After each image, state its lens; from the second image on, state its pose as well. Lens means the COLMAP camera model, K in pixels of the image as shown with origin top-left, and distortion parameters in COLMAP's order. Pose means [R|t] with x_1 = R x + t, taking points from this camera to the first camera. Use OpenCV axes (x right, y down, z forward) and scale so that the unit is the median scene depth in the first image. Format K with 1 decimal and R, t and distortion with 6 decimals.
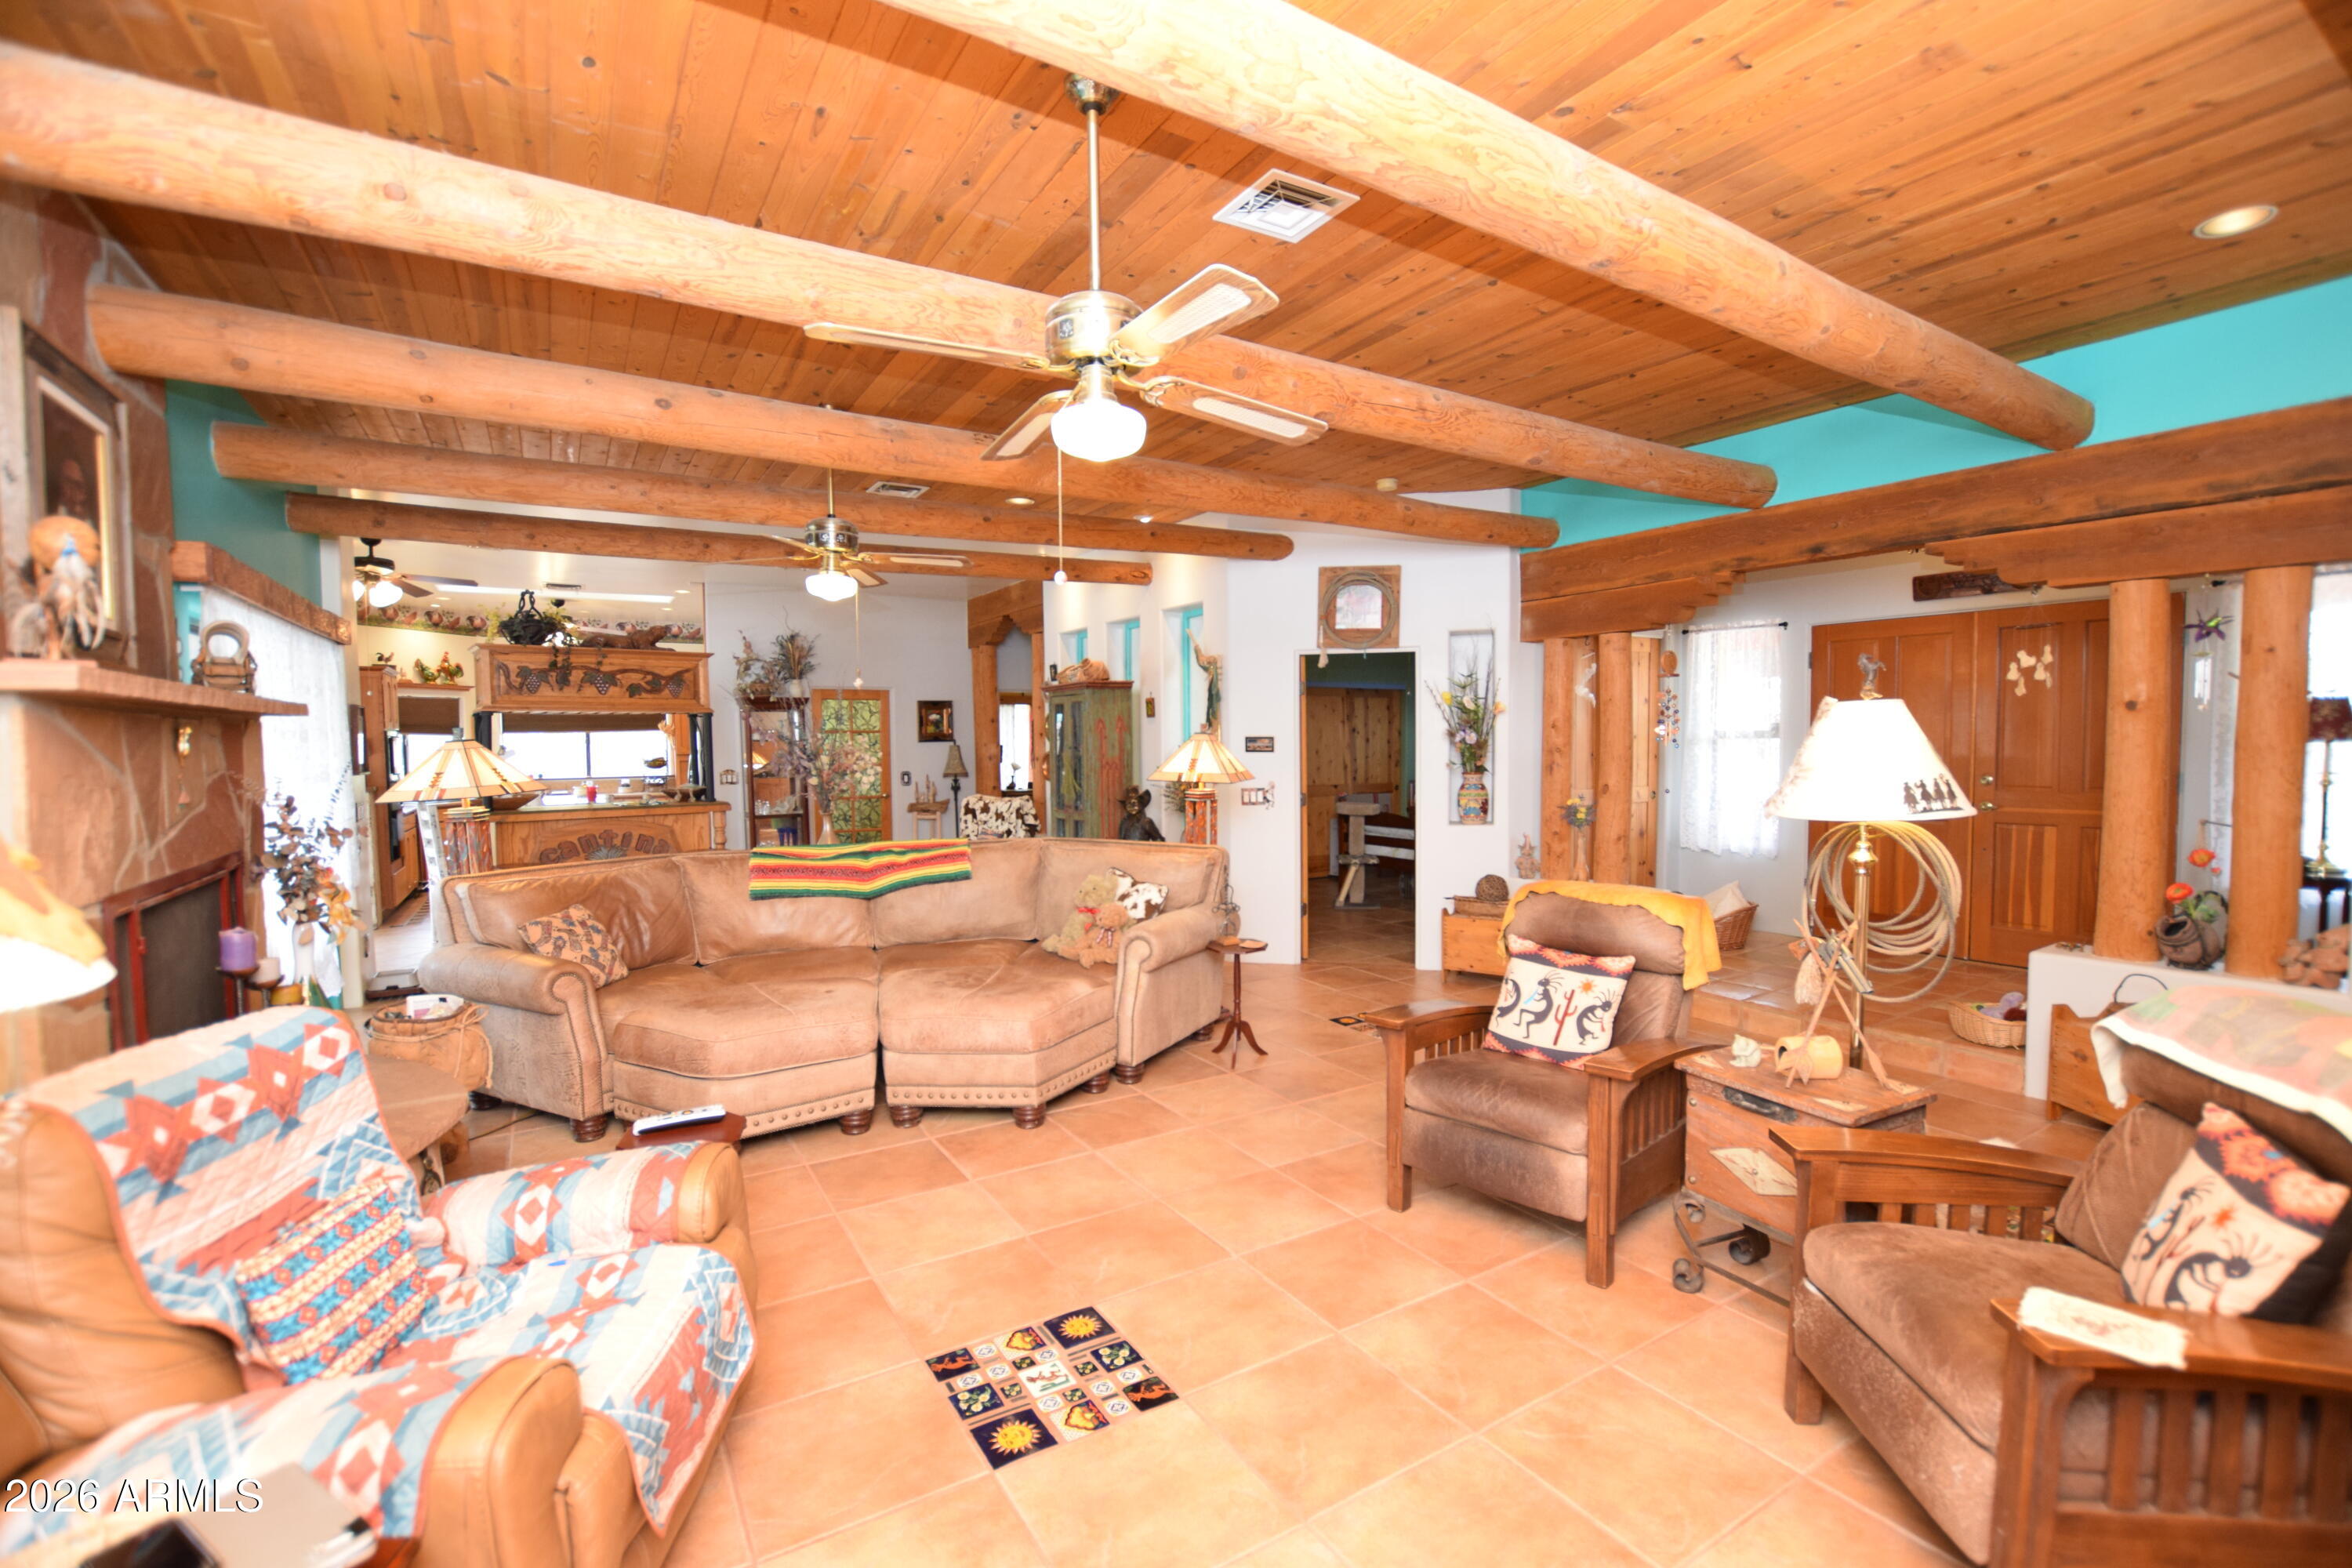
lens RADIAL K [[1032.1, 0, 1195.8], [0, 1032.1, 781.4], [0, 0, 1]] dist [-0.031946, 0.002850]
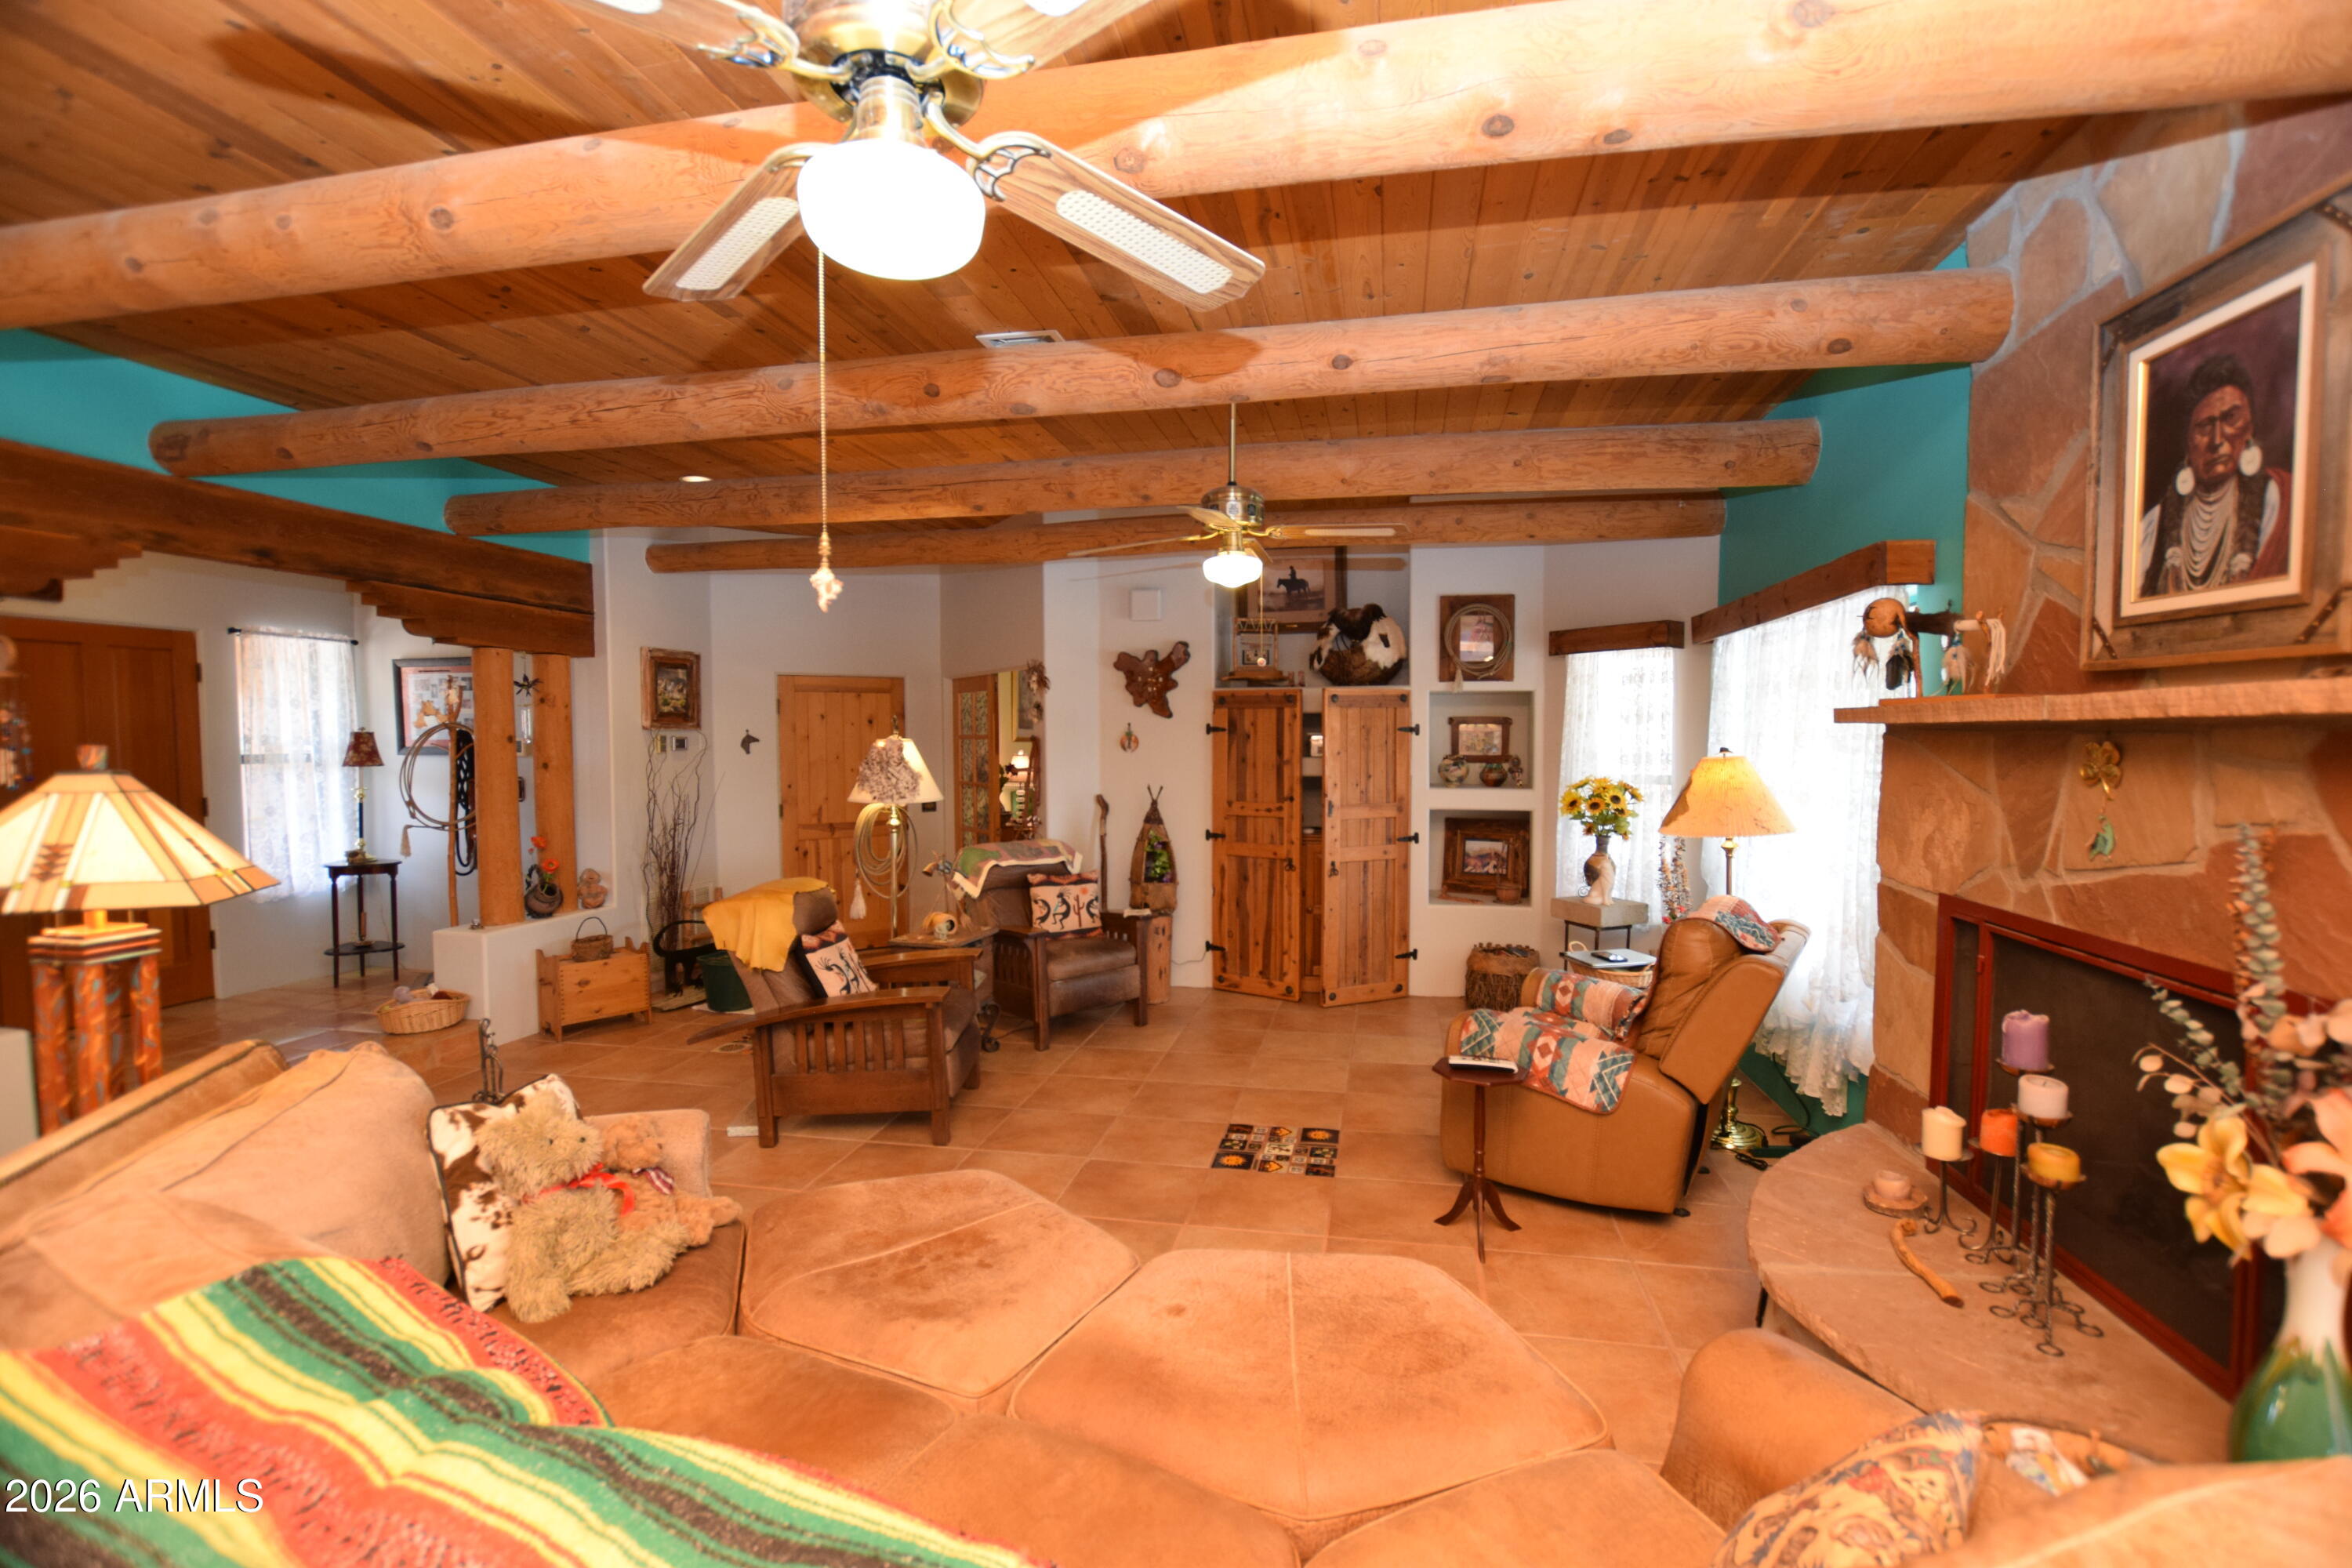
lens RADIAL K [[1032.1, 0, 1182.3], [0, 1032.1, 792.7], [0, 0, 1]] dist [-0.031946, 0.002850]
pose [[-0.721589, -0.023396, 0.691926, -0.521120], [0.039936, 0.996358, 0.075337, -0.051379], [-0.691168, 0.081995, -0.718027, 1.006720]]
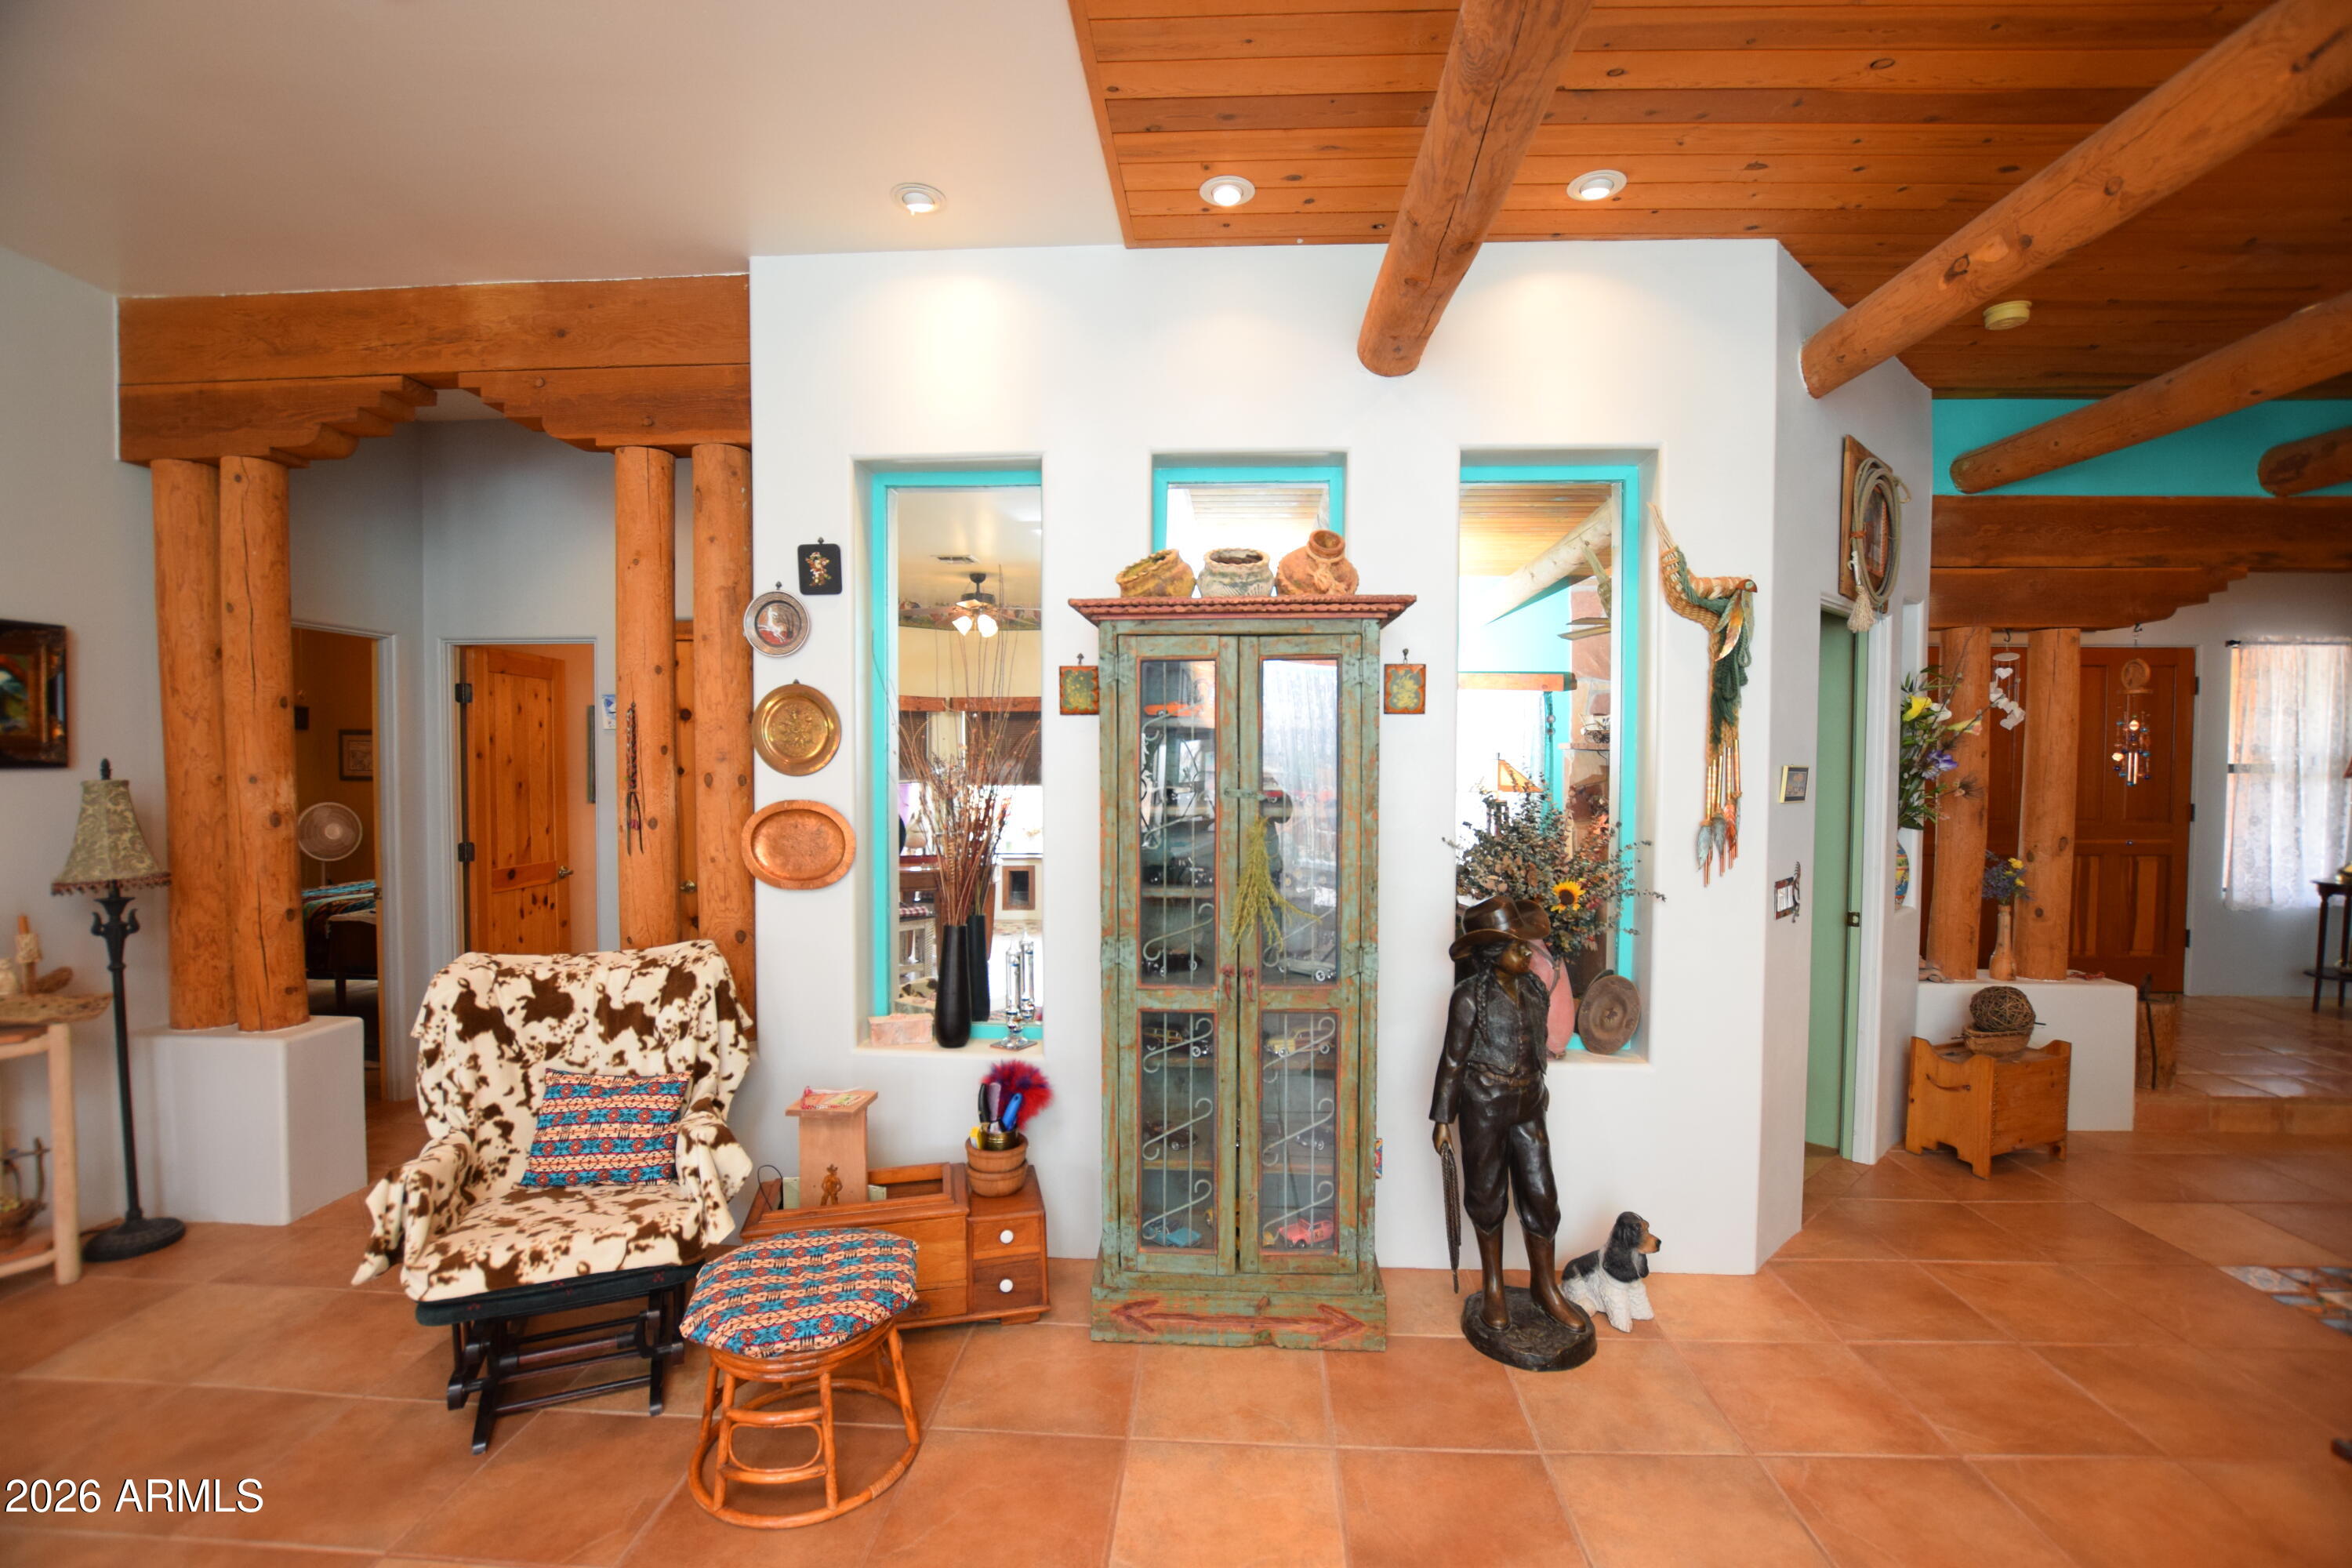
lens RADIAL K [[1032.1, 0, 1198.0], [0, 1032.1, 794.1], [0, 0, 1]] dist [-0.031946, 0.002850]
pose [[0.578309, -0.016870, 0.815644, -0.597025], [0.027779, 0.999614, 0.000979, -0.050331], [-0.815345, 0.022092, 0.578554, 1.216543]]
